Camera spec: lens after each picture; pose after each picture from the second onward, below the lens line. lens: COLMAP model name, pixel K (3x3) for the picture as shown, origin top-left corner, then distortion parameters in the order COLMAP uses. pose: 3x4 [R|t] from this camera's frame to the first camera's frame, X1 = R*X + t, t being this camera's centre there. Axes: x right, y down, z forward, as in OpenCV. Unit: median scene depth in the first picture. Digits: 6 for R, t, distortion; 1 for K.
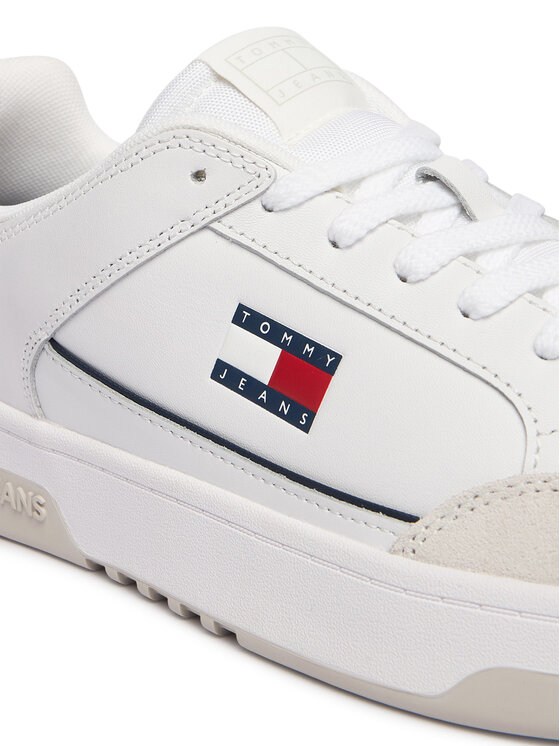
lens RADIAL K [[2619.9, 0, 280.0], [0, 2619.9, 372.4], [0, 0, 1]] dist [-0.119331, 0.000000]
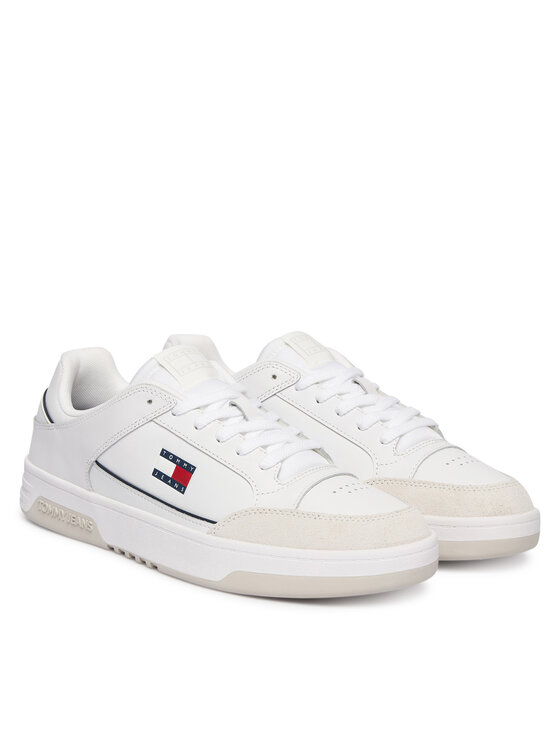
lens RADIAL K [[2682.9, 0, 280.2], [0, 2682.9, 372.8], [0, 0, 1]] dist [-1.103093, 0.000000]
pose [[0.998992, 0.028400, -0.034775, 0.205239], [-0.030841, 0.996944, -0.071776, 0.093397], [0.032630, 0.072776, 0.996814, -1.824046]]
